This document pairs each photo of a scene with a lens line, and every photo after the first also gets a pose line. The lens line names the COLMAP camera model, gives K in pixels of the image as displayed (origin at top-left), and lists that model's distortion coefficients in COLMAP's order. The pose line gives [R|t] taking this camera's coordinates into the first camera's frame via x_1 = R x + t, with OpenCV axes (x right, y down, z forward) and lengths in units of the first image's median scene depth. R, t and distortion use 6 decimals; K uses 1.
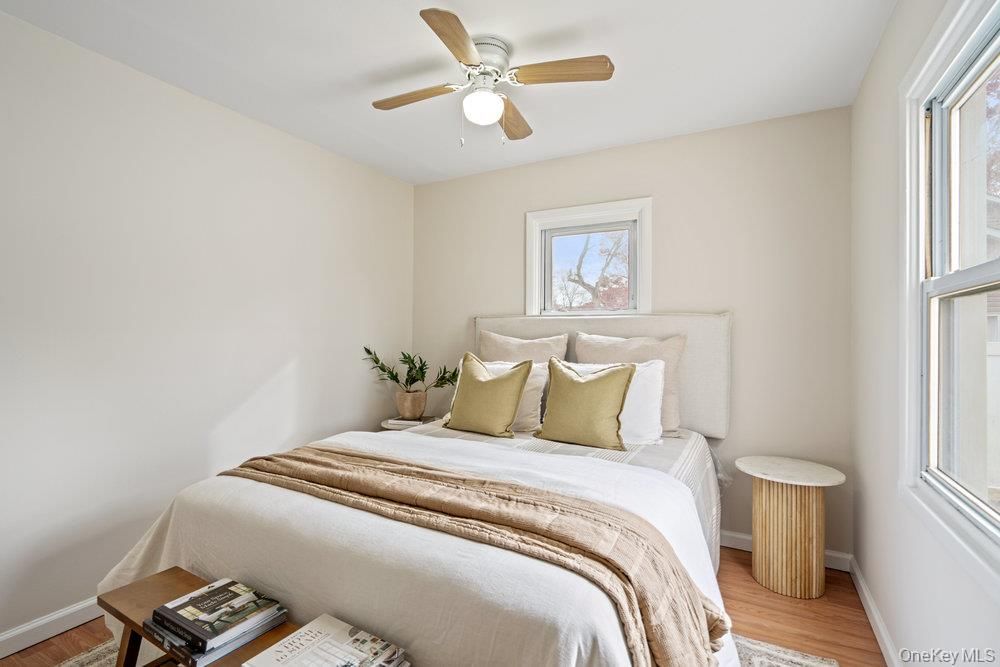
lens RADIAL K [[484.5, 0, 500.0], [0, 484.5, 333.5], [0, 0, 1]] dist [-0.013614, 0.000236]
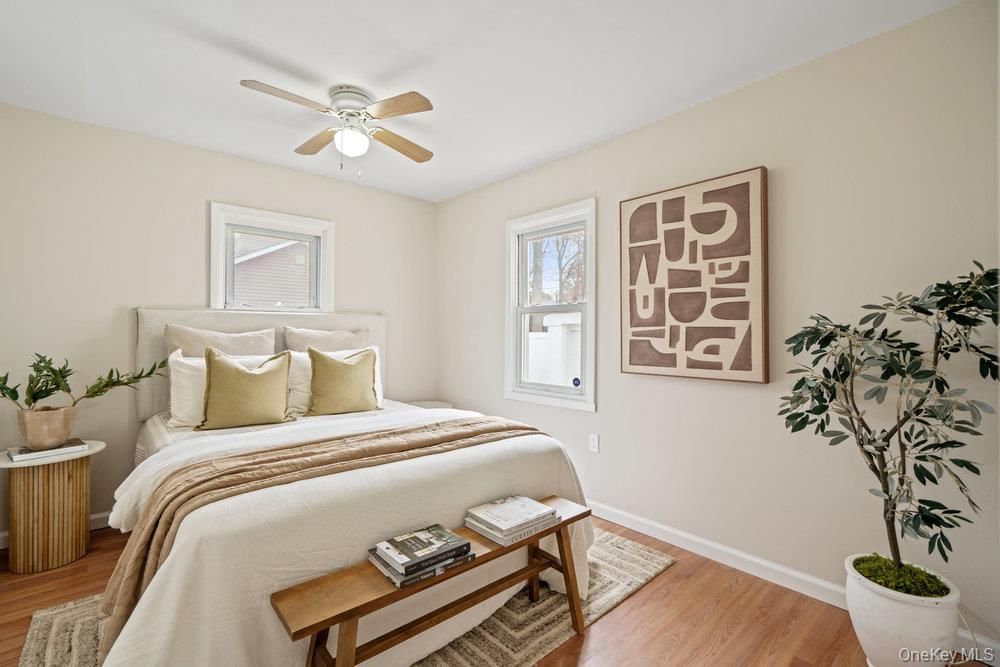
lens RADIAL K [[484.5, 0, 500.0], [0, 484.5, 333.5], [0, 0, 1]] dist [-0.013614, 0.000236]
pose [[0.286699, -0.007415, 0.957992, -0.860754], [0.002376, 0.999972, 0.007029, 0.007842], [-0.958018, 0.000261, 0.286708, 0.224536]]
